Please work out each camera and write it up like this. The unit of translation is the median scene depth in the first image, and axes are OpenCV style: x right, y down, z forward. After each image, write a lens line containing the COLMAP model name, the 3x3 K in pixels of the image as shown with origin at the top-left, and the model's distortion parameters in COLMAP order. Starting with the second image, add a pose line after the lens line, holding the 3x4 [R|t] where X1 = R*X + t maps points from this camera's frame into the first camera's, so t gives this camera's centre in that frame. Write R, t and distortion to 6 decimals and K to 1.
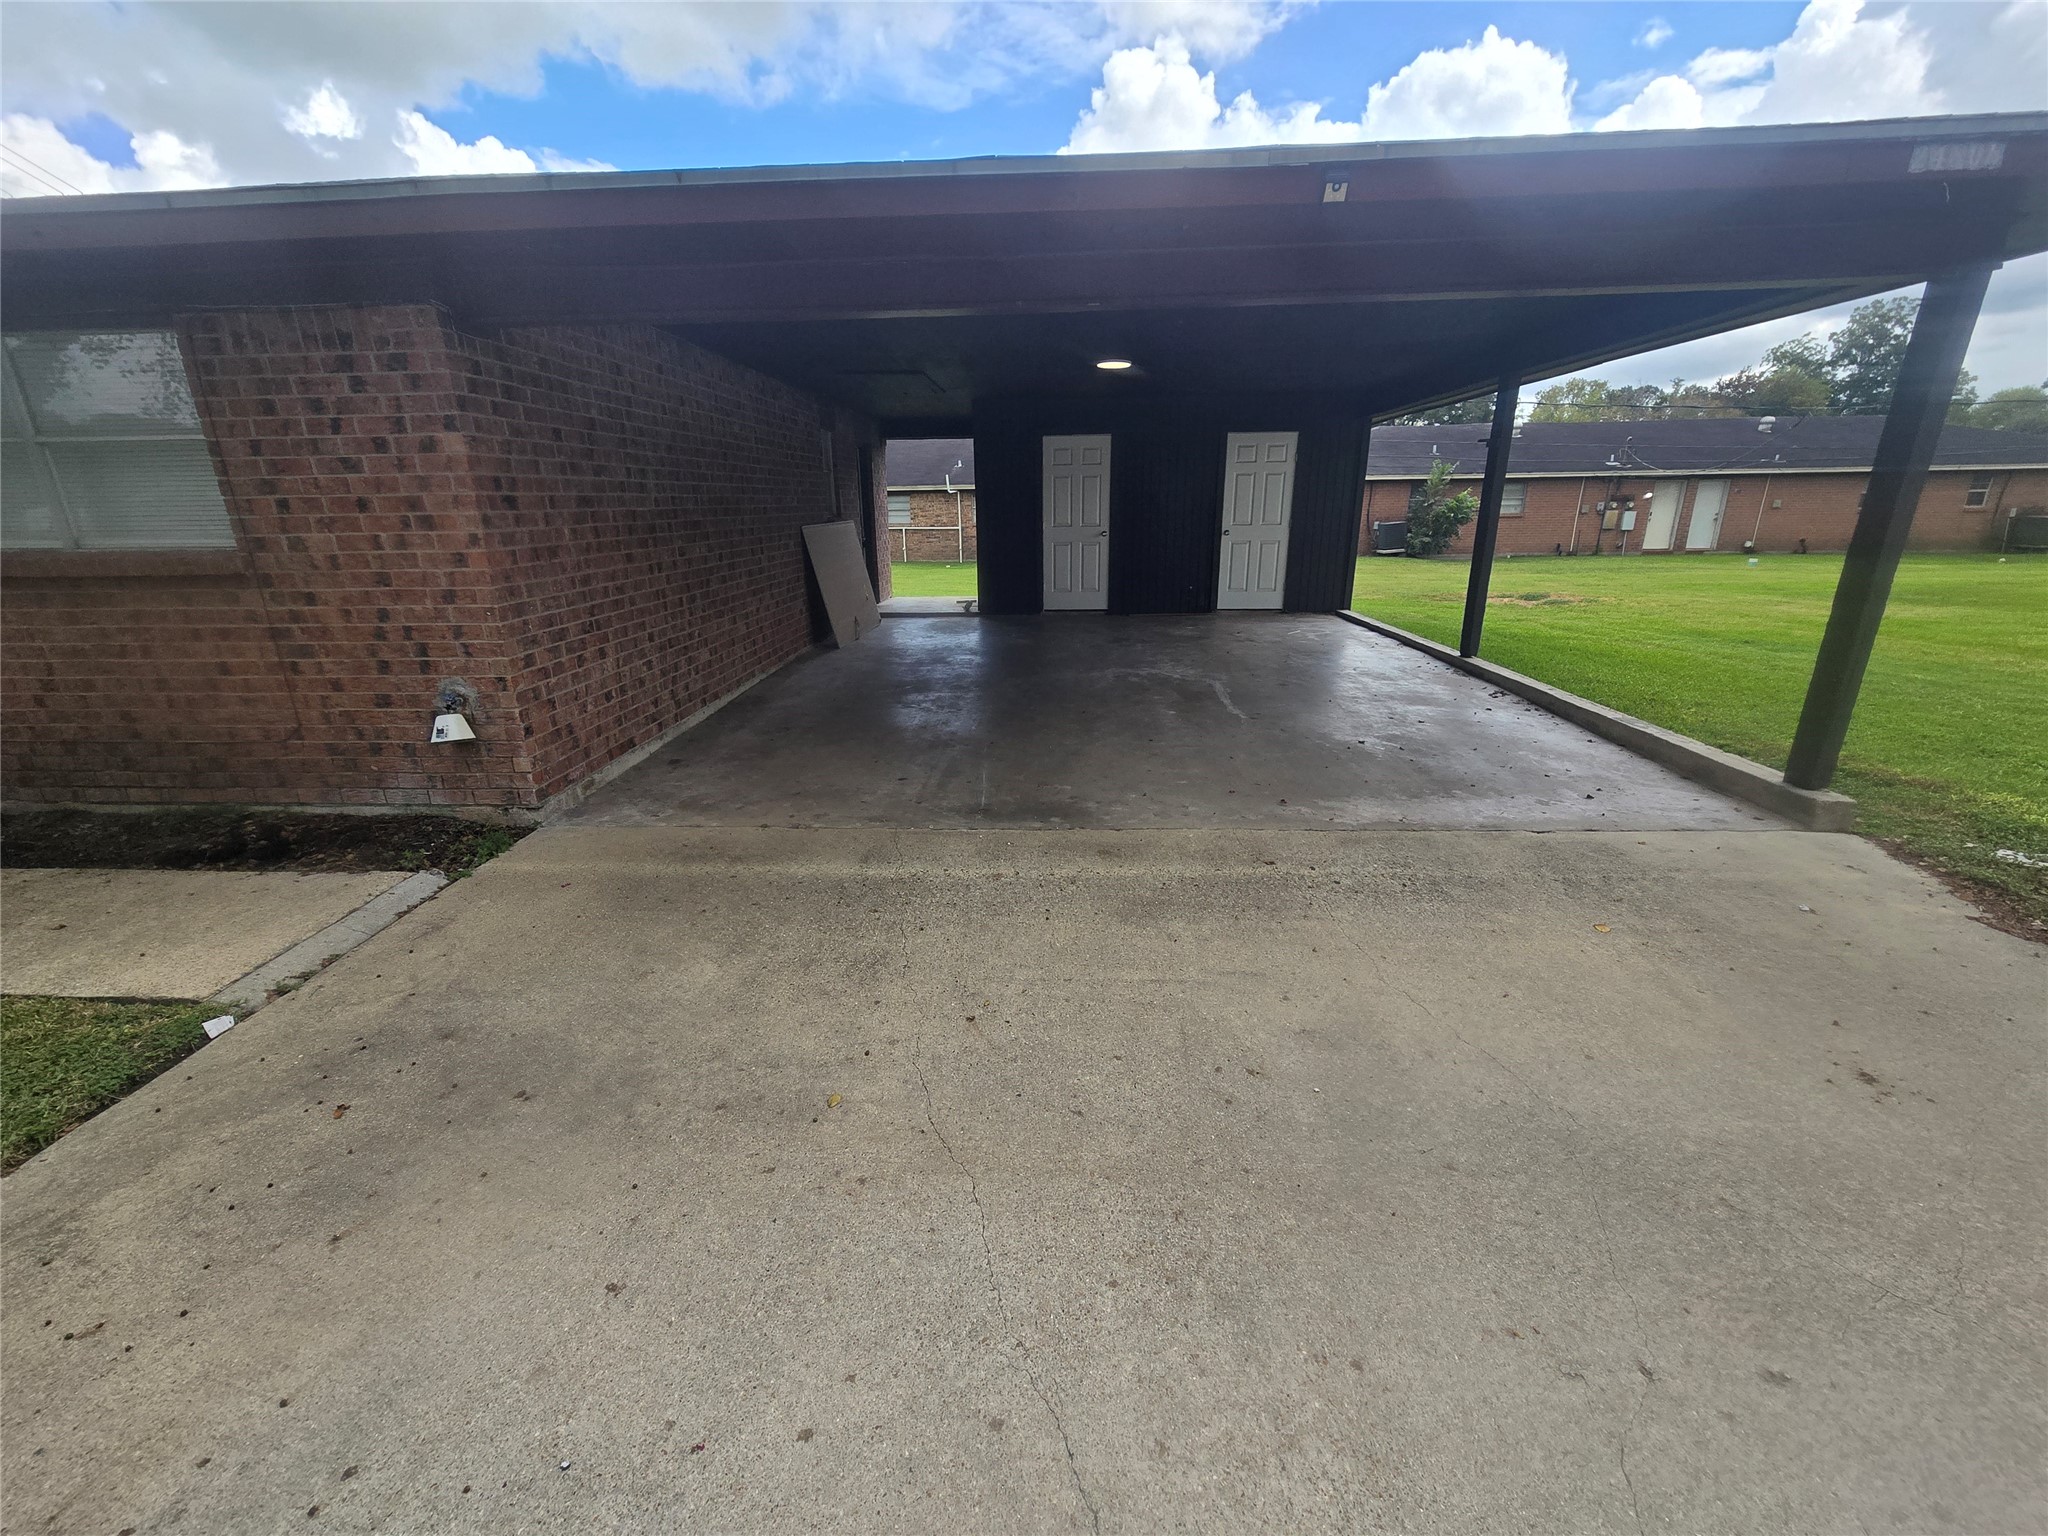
lens RADIAL K [[830.5, 0, 1014.0], [0, 830.5, 783.0], [0, 0, 1]] dist [-0.008308, 0.000450]
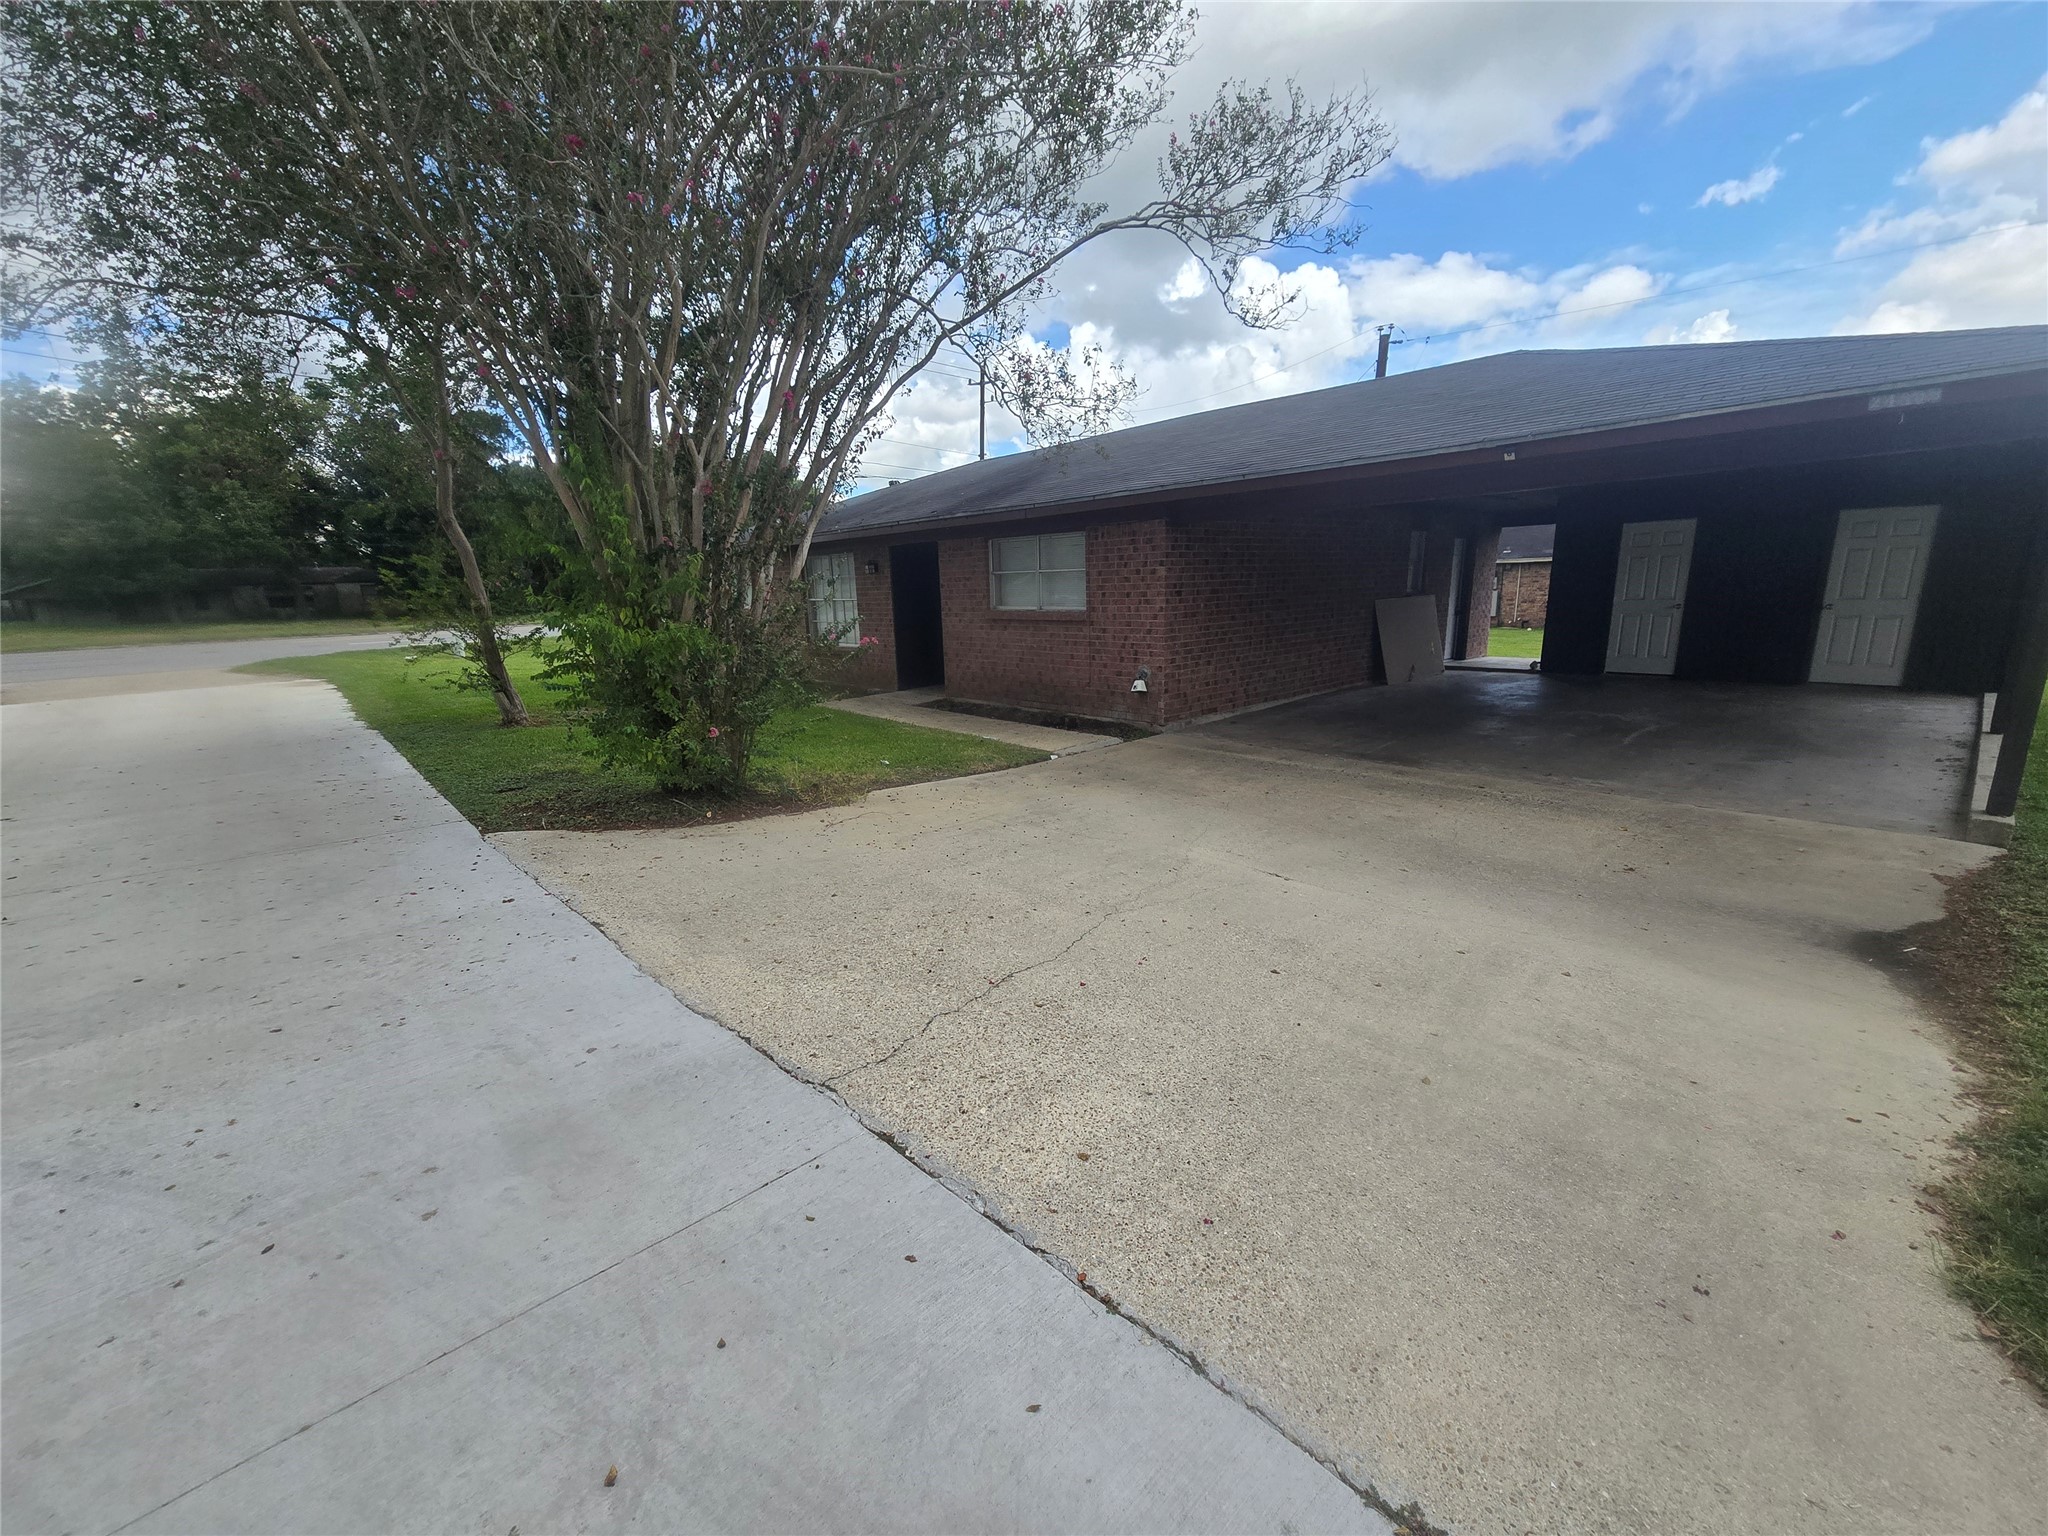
lens RADIAL K [[830.5, 0, 1014.0], [0, 830.5, 783.0], [0, 0, 1]] dist [-0.008308, 0.000450]
pose [[0.696226, 0.156299, -0.700599, 0.792047], [-0.206954, 0.978270, 0.012583, 0.252397], [0.687342, 0.136231, 0.713444, -0.920275]]
